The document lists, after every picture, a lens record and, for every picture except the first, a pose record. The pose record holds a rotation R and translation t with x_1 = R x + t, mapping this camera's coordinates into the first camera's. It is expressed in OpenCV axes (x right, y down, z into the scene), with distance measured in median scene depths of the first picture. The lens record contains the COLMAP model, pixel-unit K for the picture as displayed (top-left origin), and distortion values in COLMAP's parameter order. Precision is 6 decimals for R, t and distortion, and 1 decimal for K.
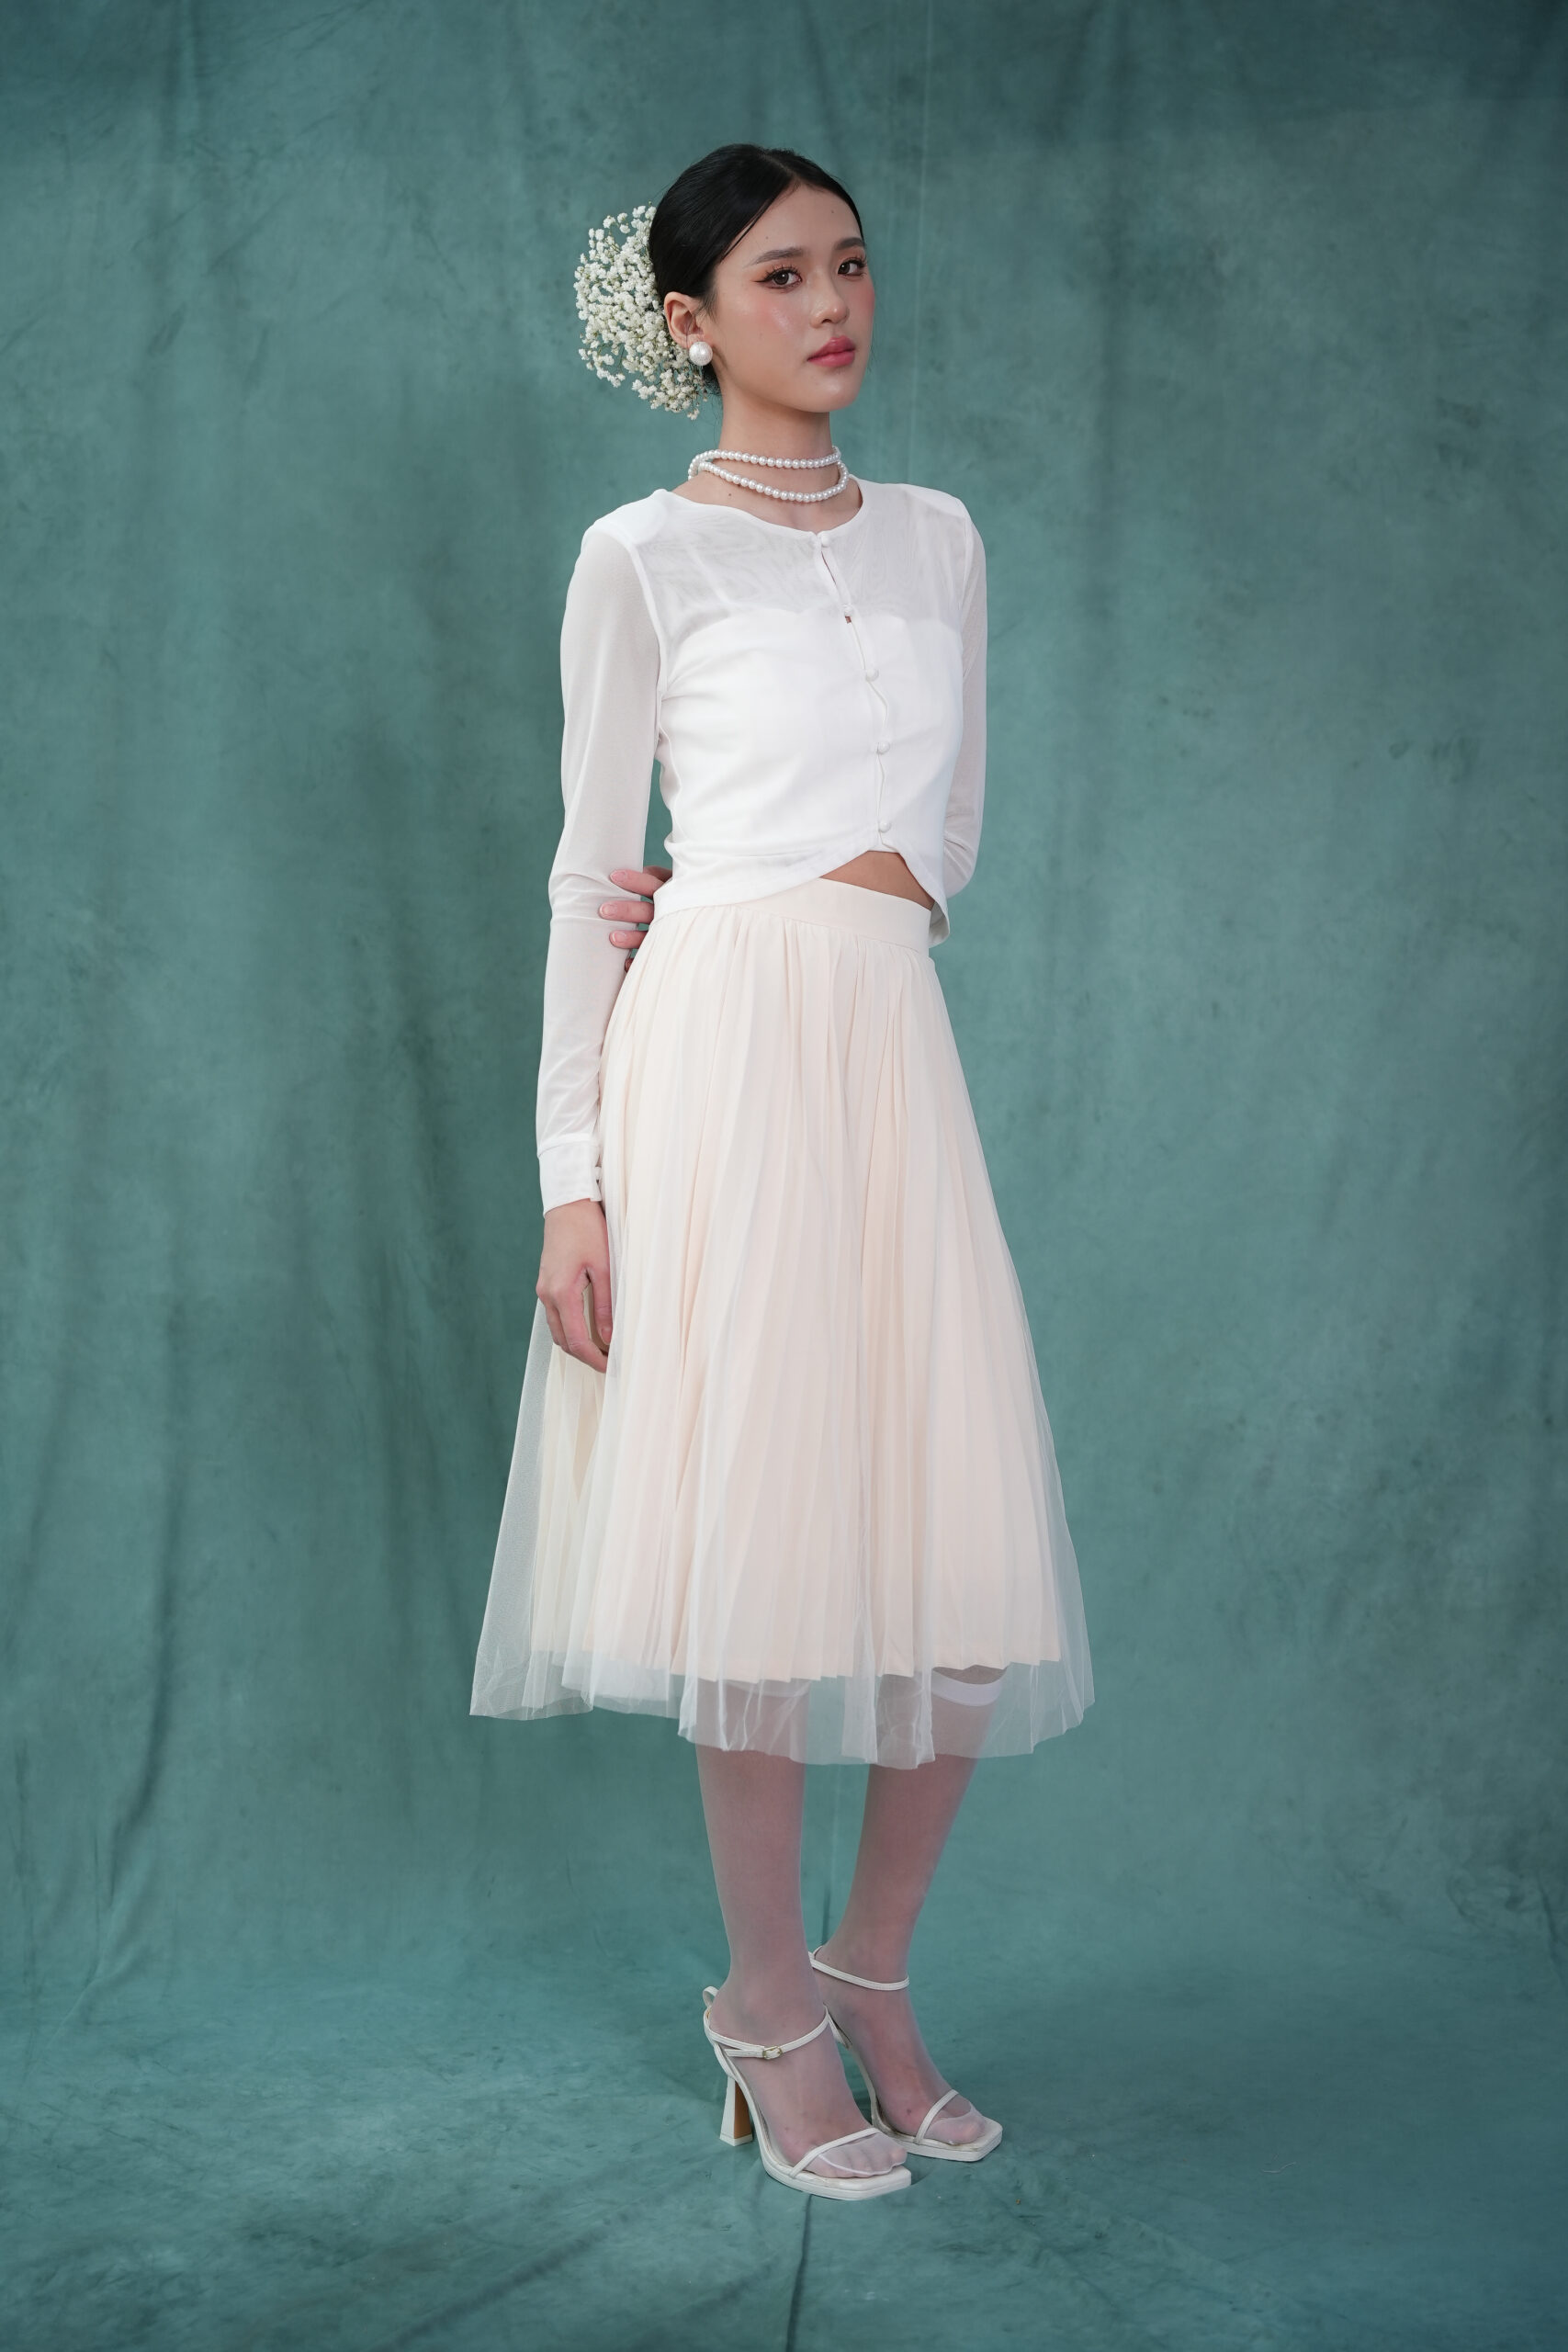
lens RADIAL K [[3096.1, 0, 808.0], [0, 3096.1, 1188.4], [0, 0, 1]] dist [-0.013377, 0.000000]
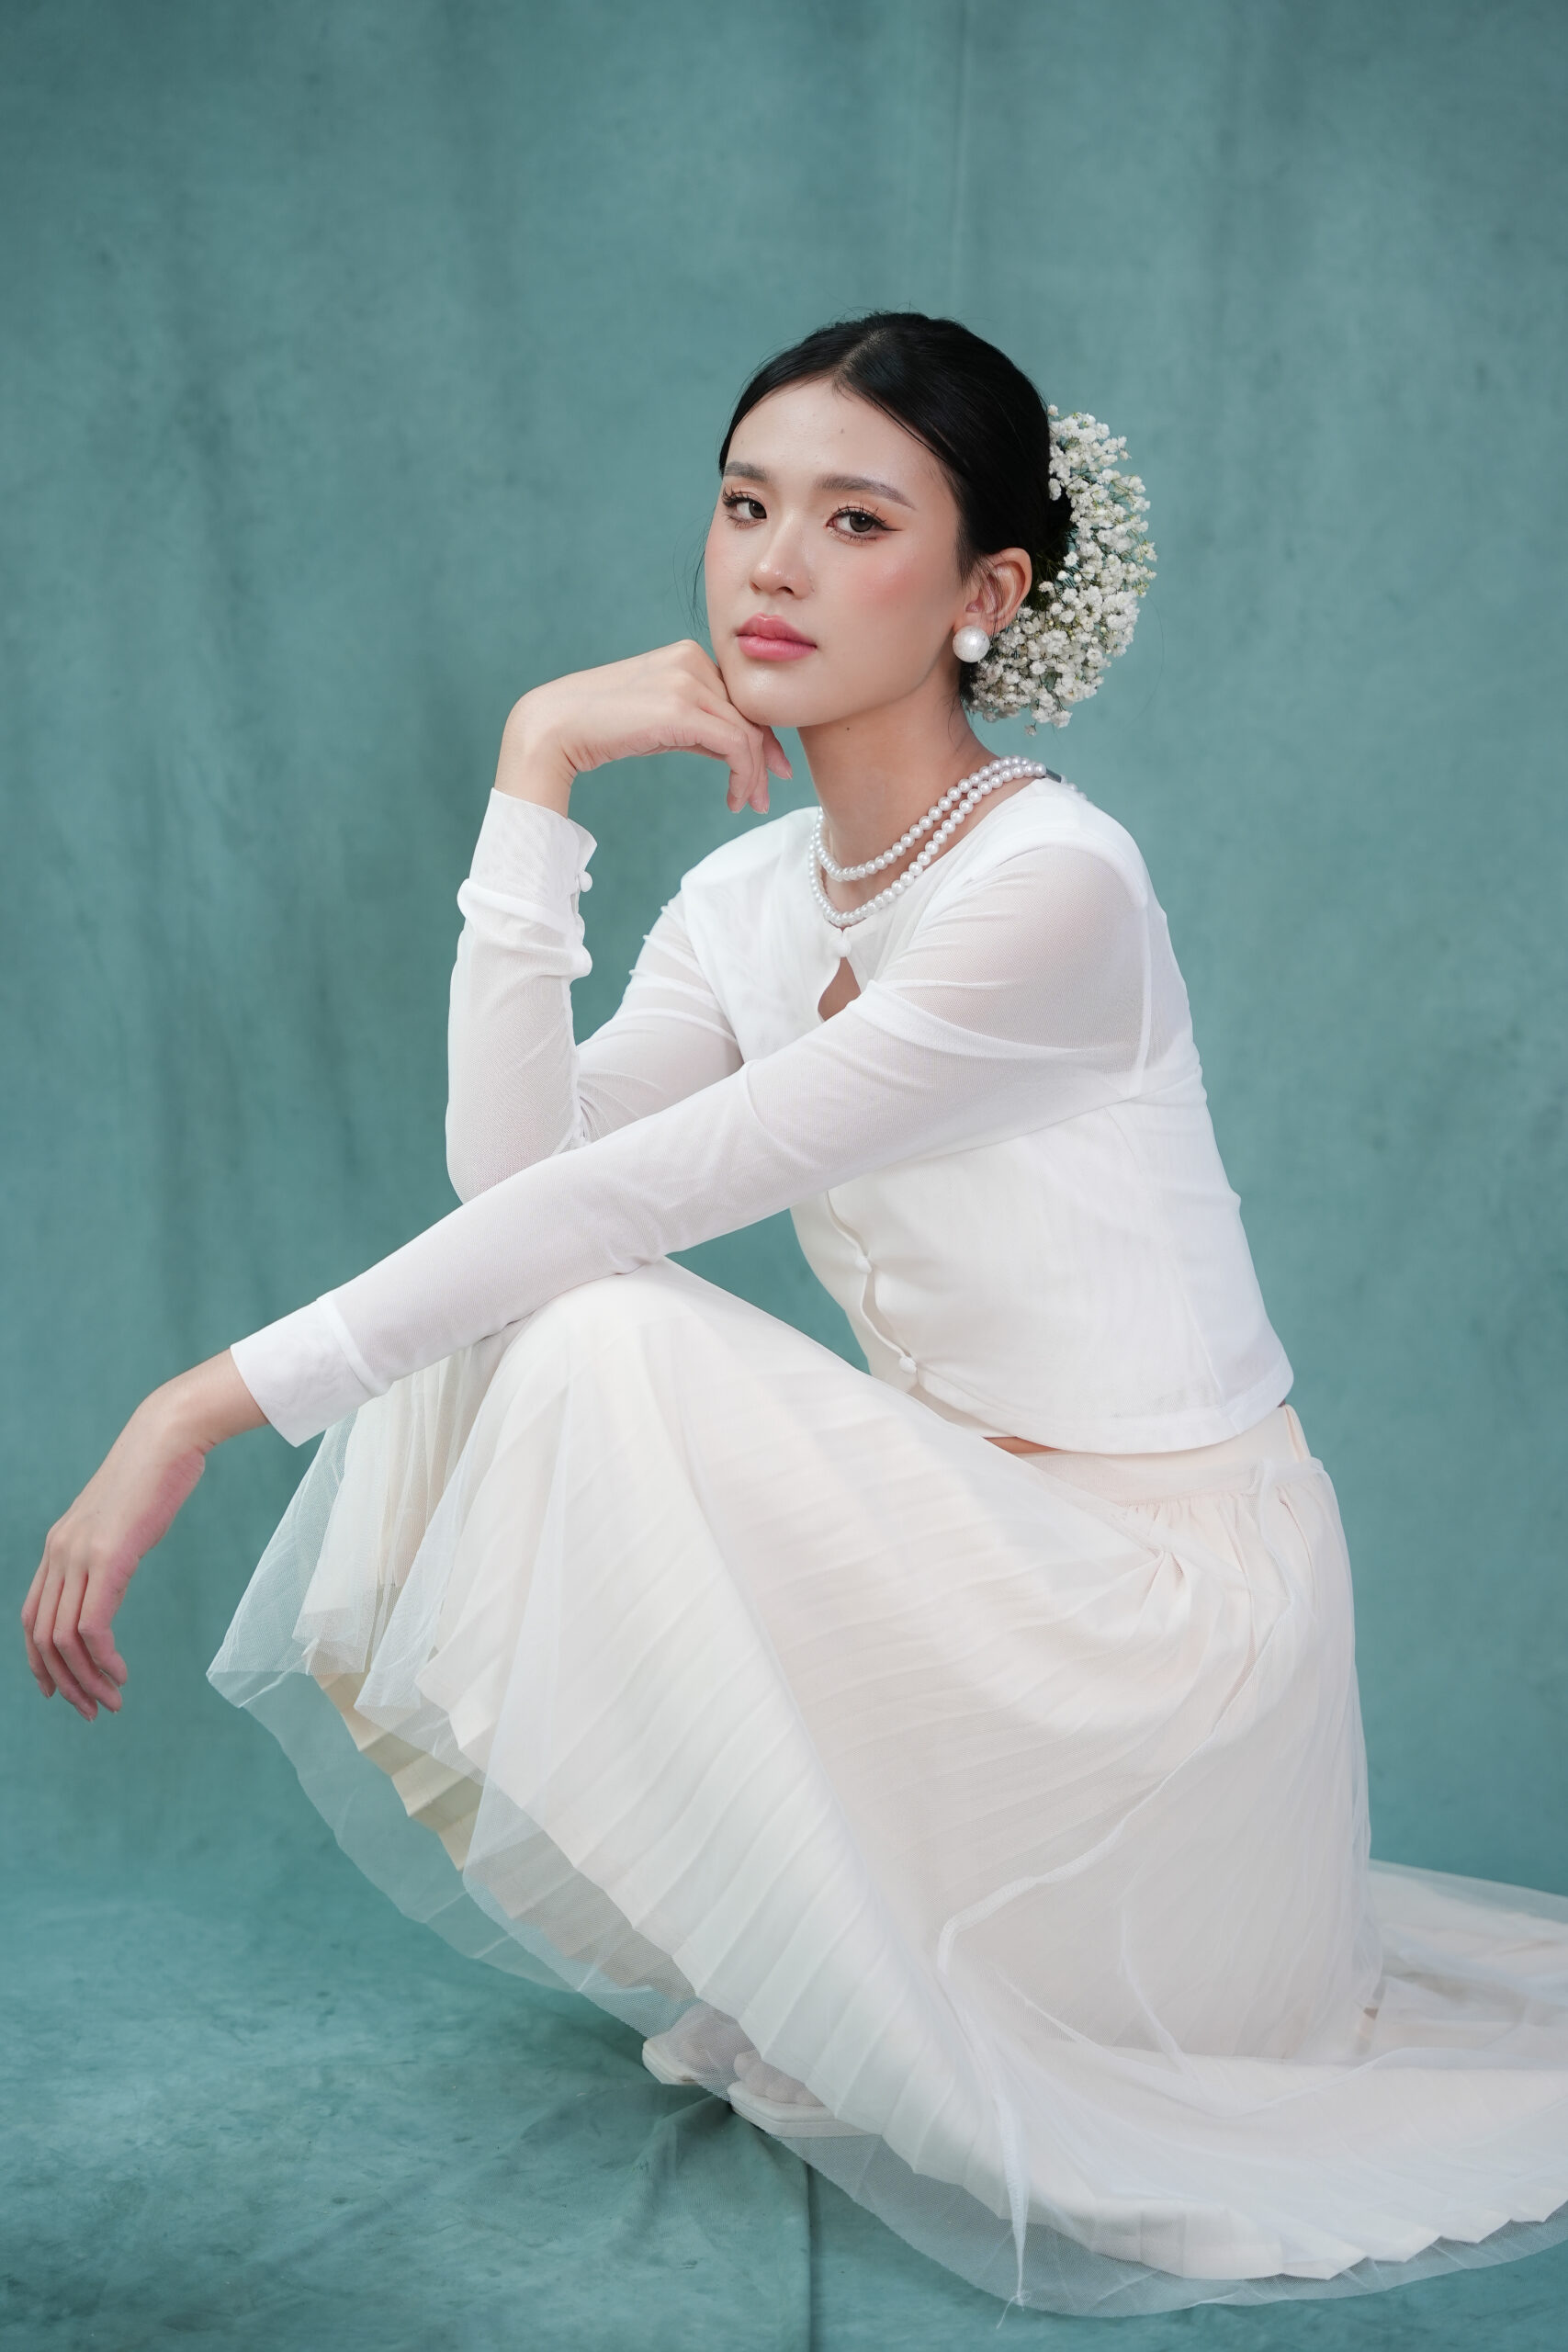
lens RADIAL K [[4398.8, 0, 782.0], [0, 4398.8, 1157.5], [0, 0, 1]] dist [-0.024866, 0.000000]
pose [[0.999949, 0.005360, -0.008591, -0.001151], [-0.004792, 0.997881, 0.064893, 0.044301], [0.008920, -0.064848, 0.997855, 0.108442]]
